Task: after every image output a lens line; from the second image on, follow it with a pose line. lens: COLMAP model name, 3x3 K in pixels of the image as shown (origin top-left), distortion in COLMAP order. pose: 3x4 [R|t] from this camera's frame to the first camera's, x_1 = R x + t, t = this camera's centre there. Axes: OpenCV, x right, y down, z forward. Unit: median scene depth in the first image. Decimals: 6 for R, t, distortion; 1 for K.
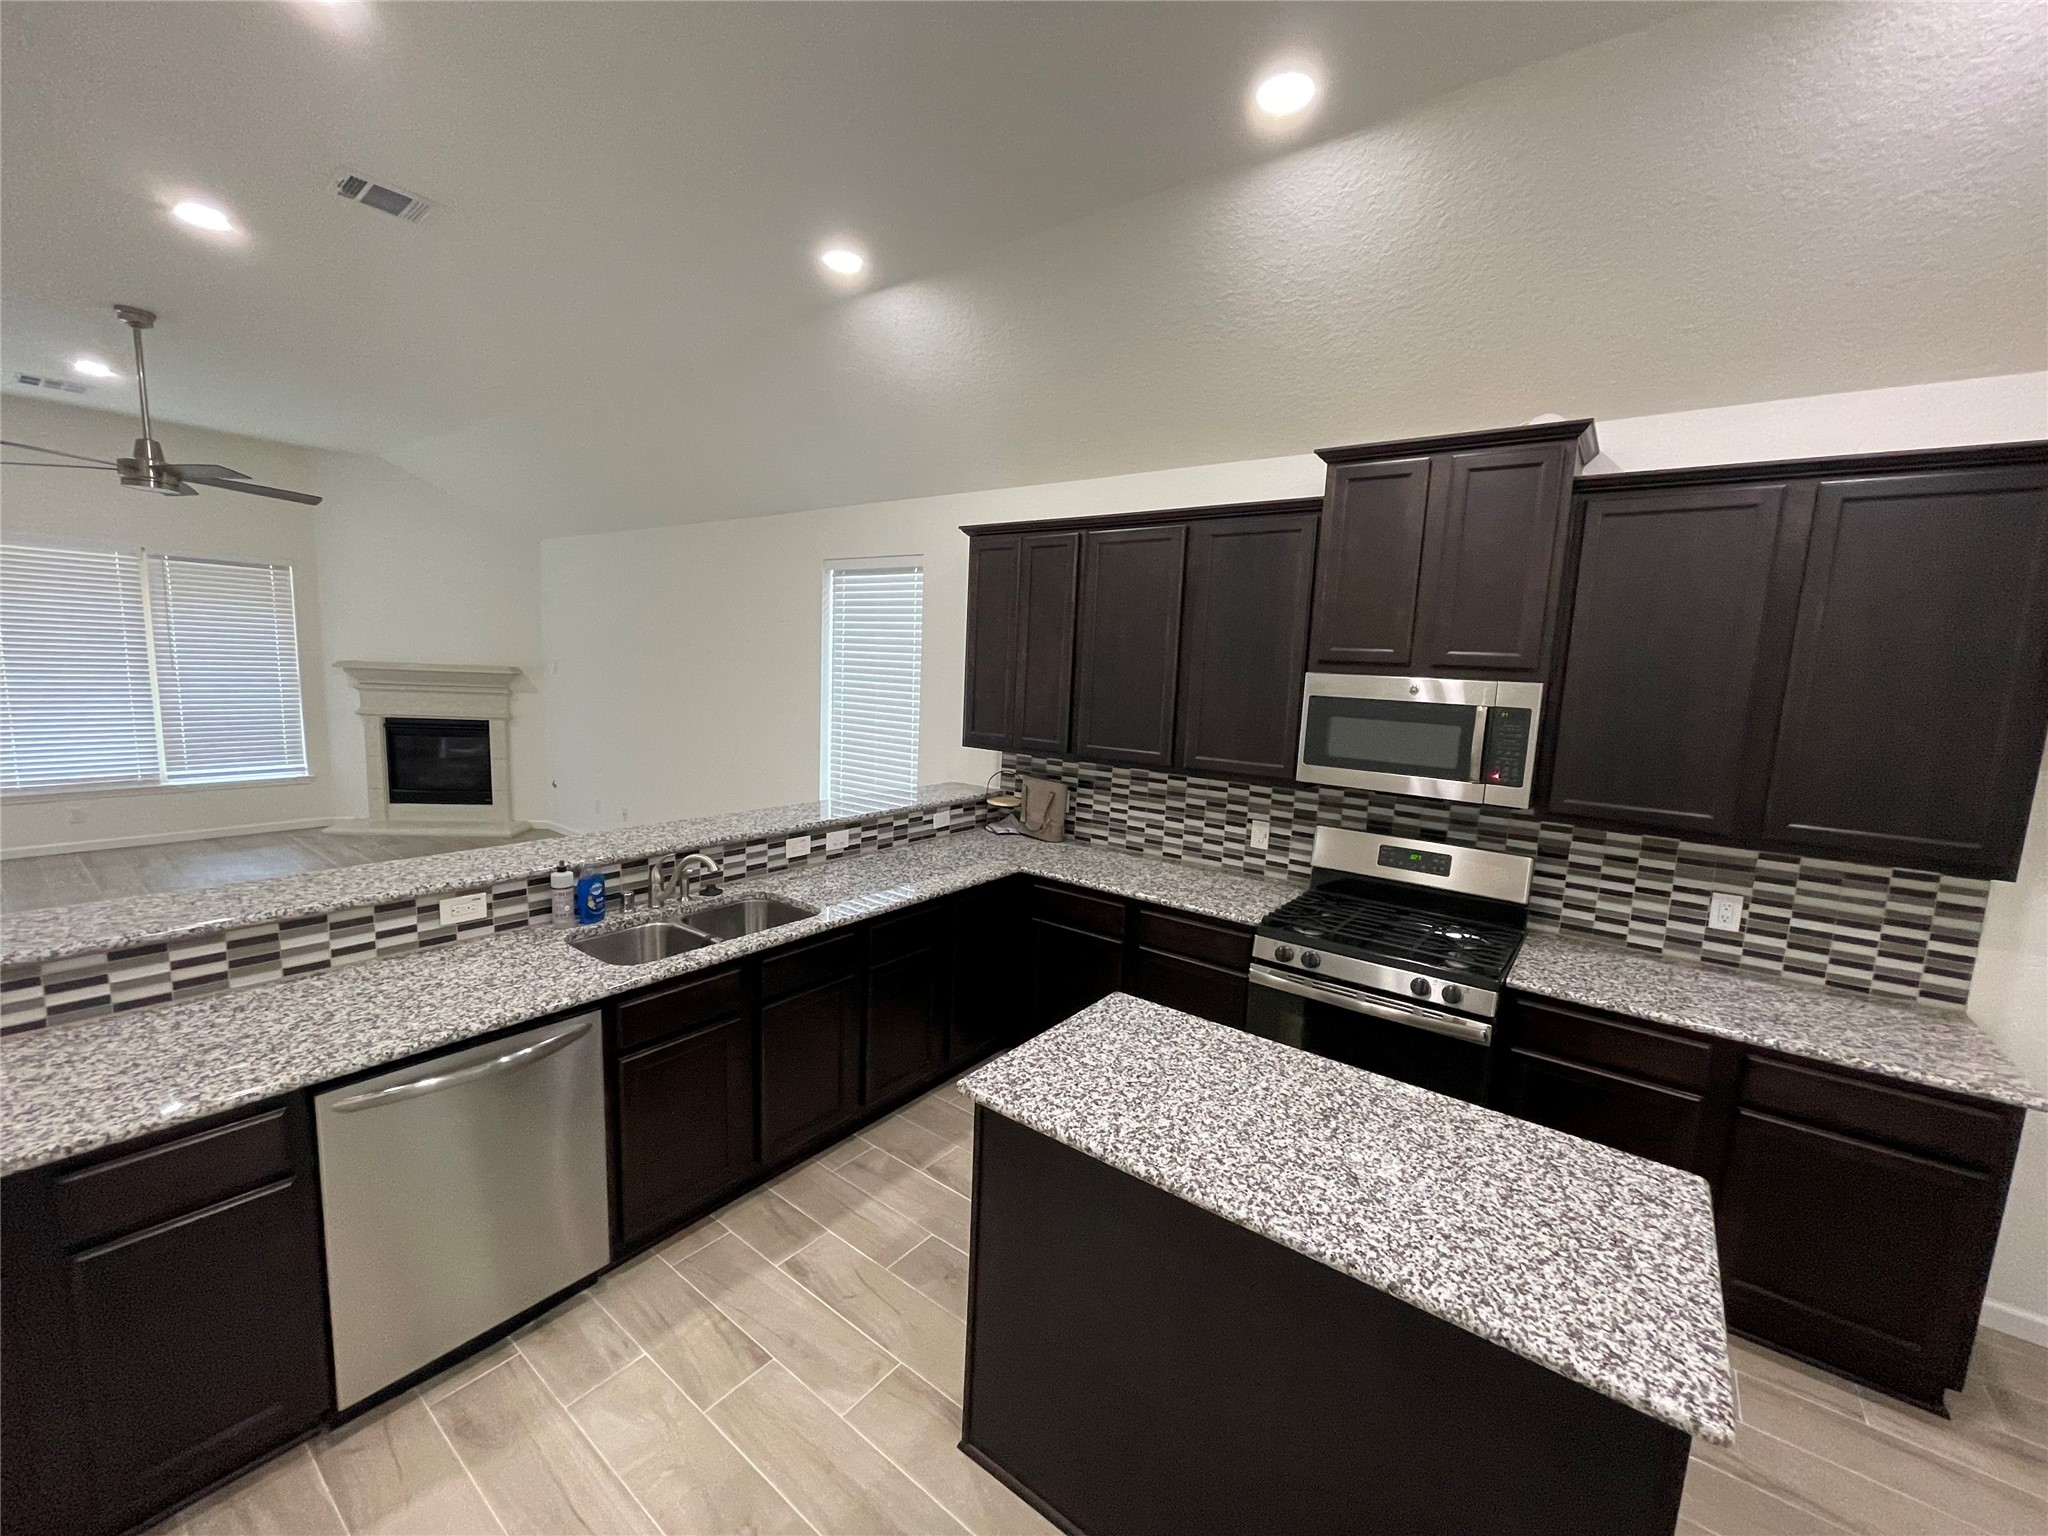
lens RADIAL K [[825.6, 0, 1009.4], [0, 825.6, 770.2], [0, 0, 1]] dist [-0.005697, 0.000671]
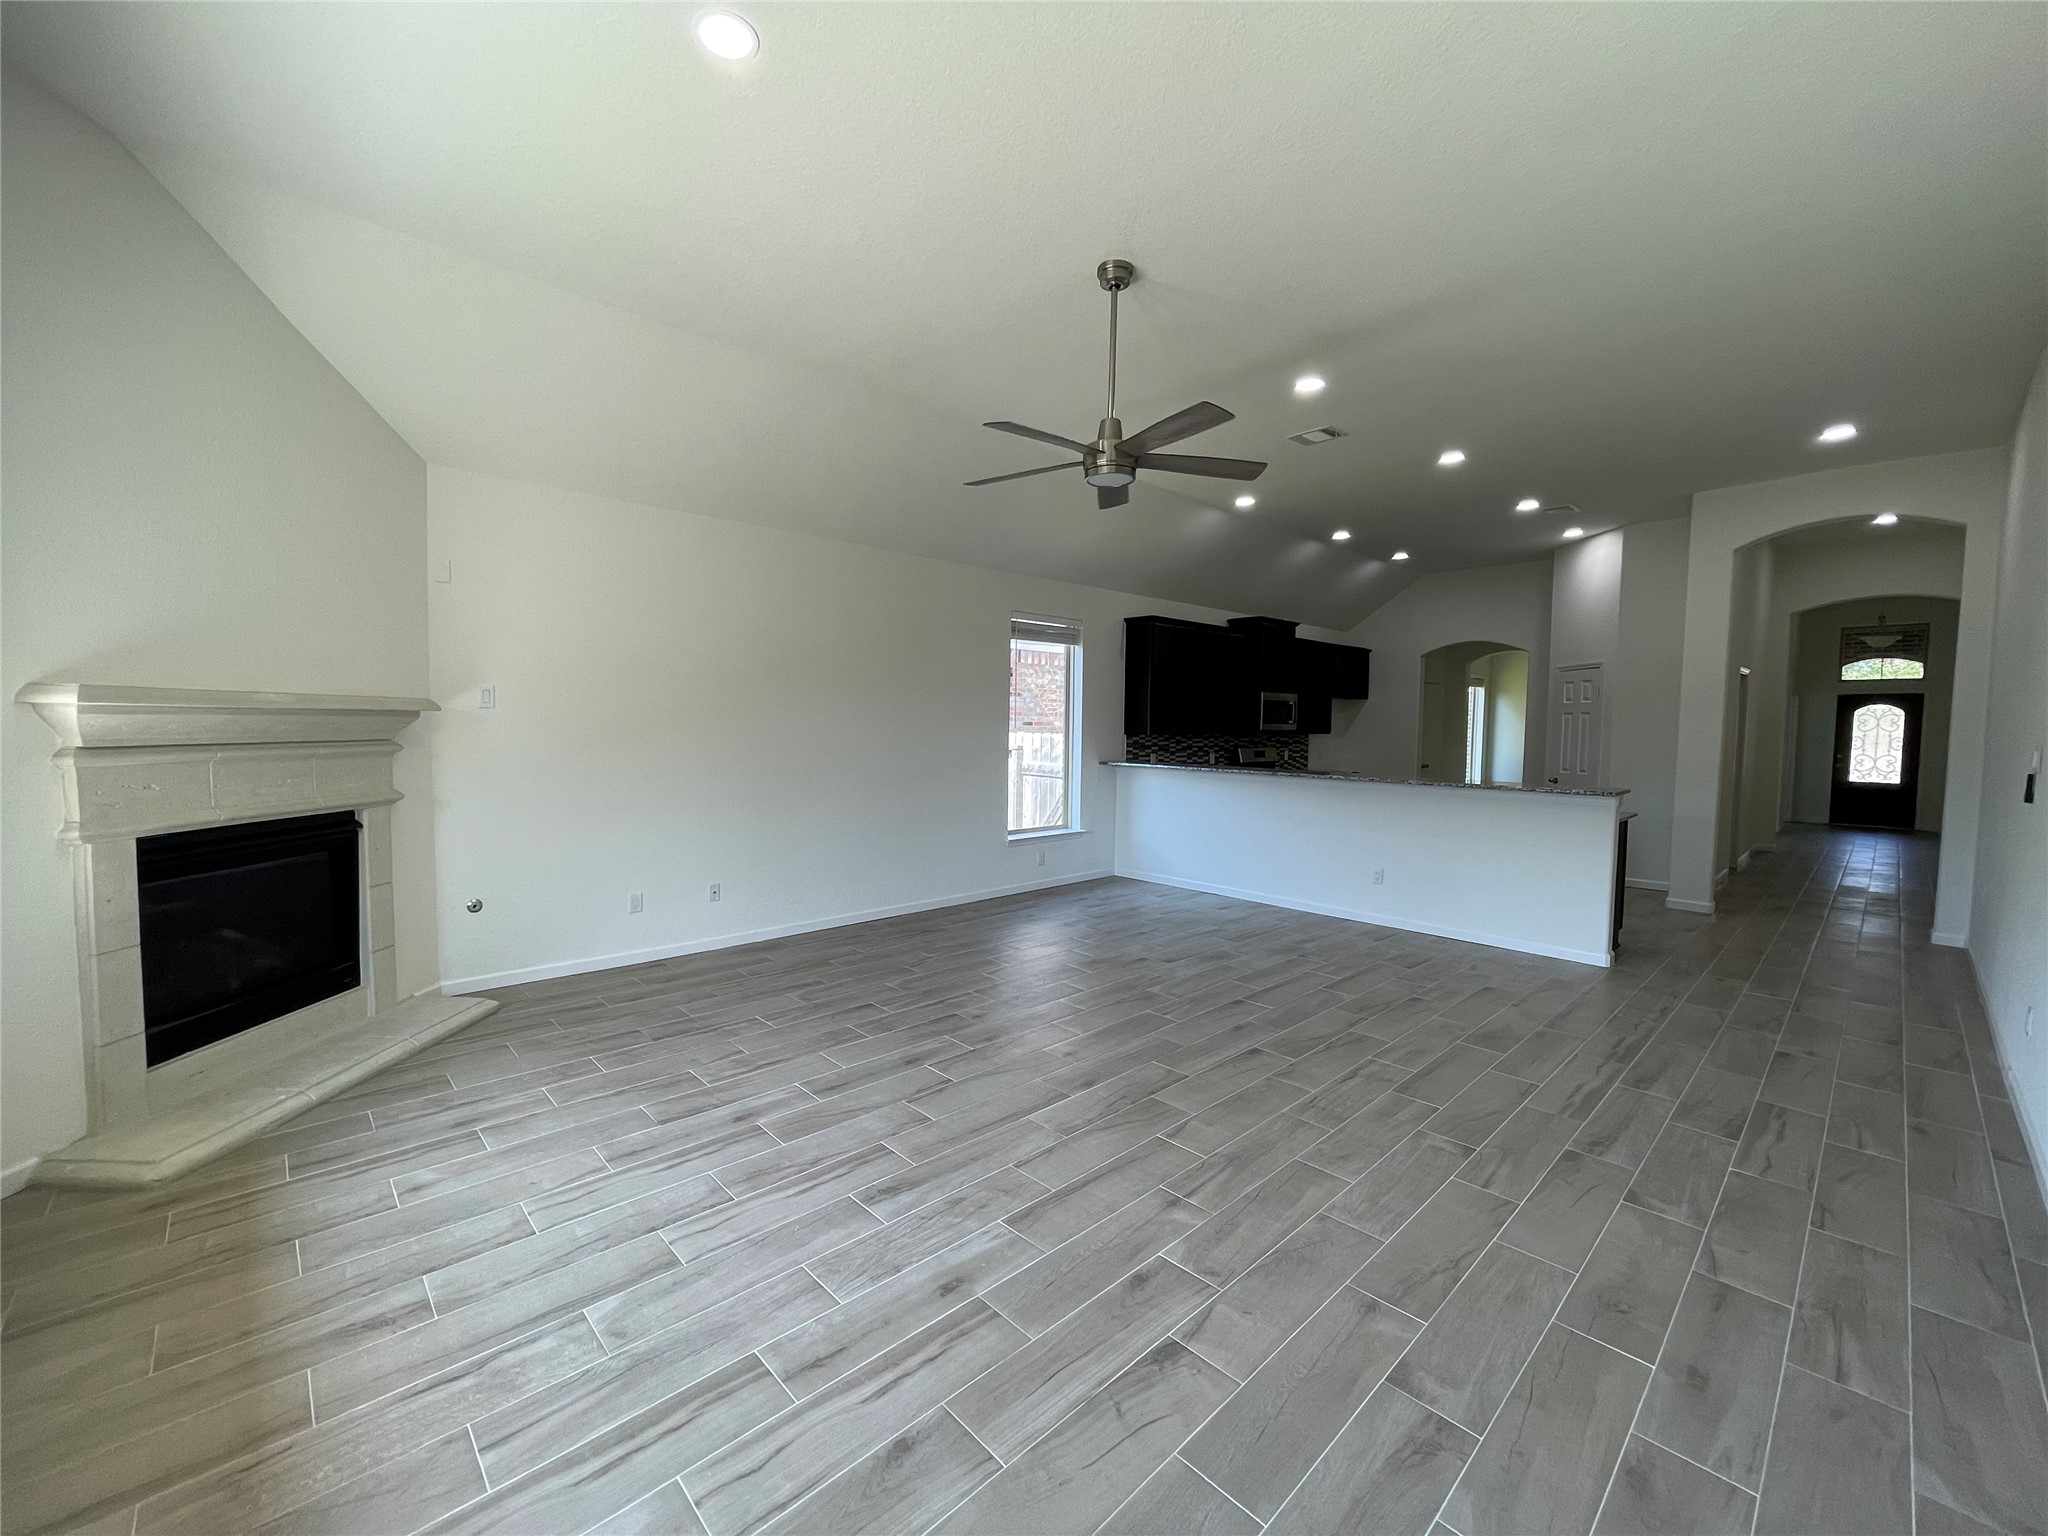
lens RADIAL K [[825.6, 0, 1018.5], [0, 825.6, 779.9], [0, 0, 1]] dist [-0.005697, 0.000671]
pose [[0.154124, -0.107129, 0.982227, -2.673091], [0.128921, 0.987786, 0.087506, -0.179012], [-0.979605, 0.113143, 0.166052, 1.394126]]
